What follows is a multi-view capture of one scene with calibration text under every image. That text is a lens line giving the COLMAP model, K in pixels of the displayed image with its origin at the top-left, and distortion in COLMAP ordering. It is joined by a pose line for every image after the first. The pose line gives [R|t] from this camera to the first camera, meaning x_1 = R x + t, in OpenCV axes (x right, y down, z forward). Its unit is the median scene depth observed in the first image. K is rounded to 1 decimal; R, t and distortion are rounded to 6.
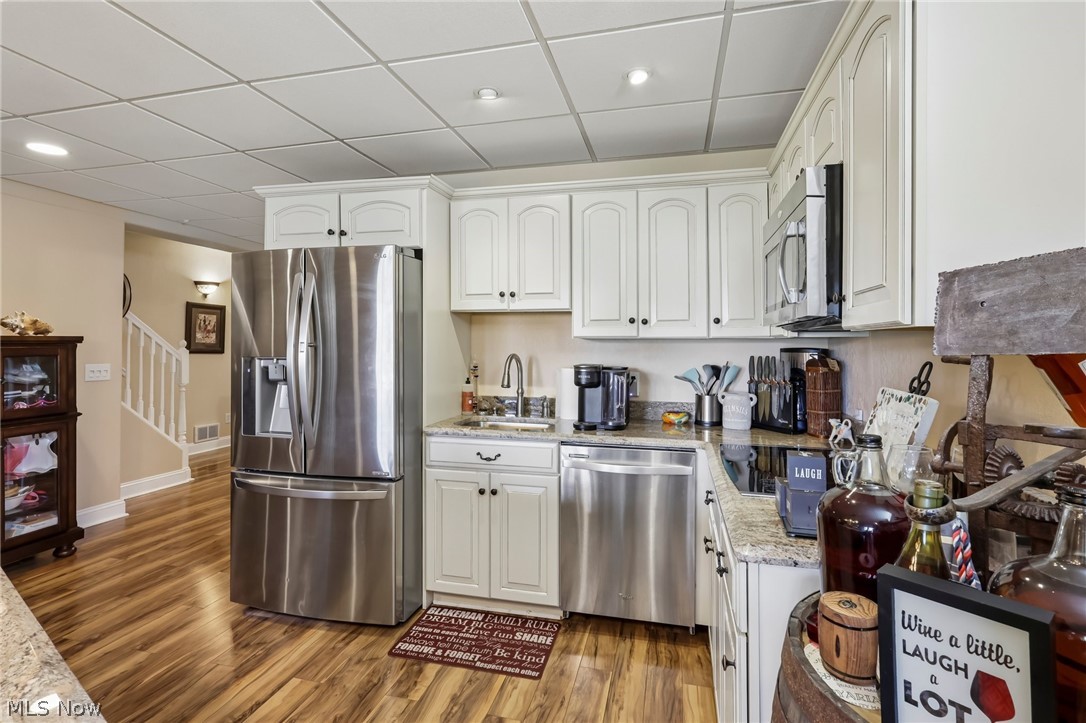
lens RADIAL K [[512.9, 0, 547.0], [0, 512.9, 353.8], [0, 0, 1]] dist [0.003809, 0.000469]
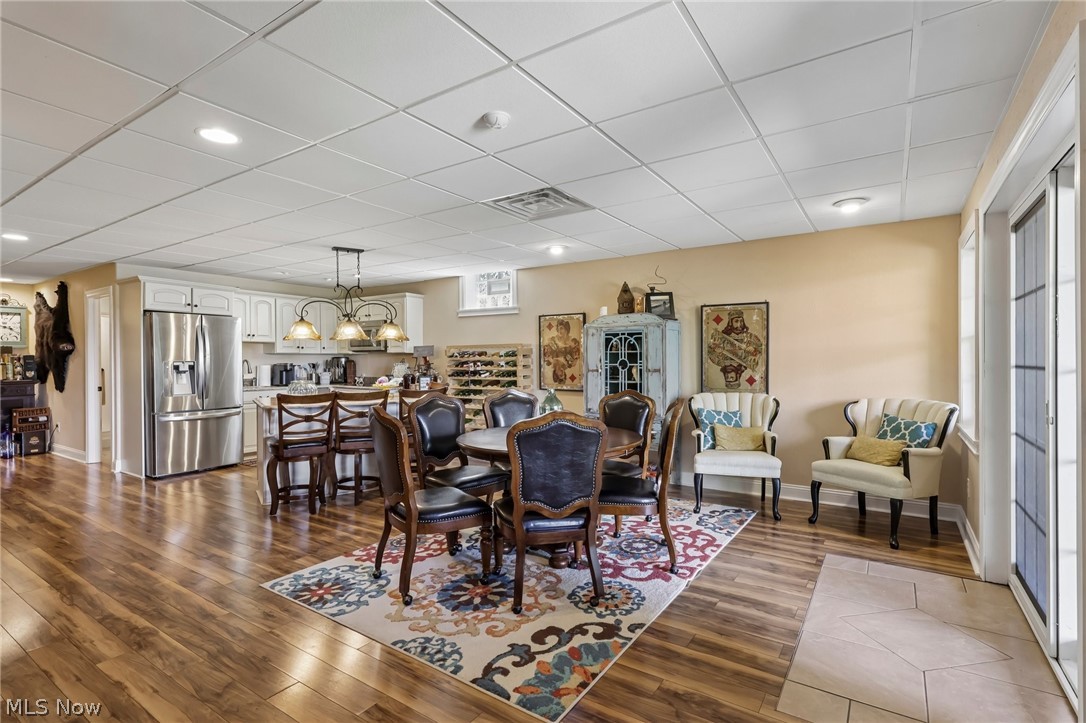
lens RADIAL K [[519.6, 0, 543.0], [0, 519.6, 361.5], [0, 0, 1]] dist [0.002930, 0.001344]
pose [[0.340357, -0.005523, 0.940280, -1.994484], [0.008777, 0.999958, 0.002697, 0.014723], [-0.940255, 0.007334, 0.340391, -1.165303]]
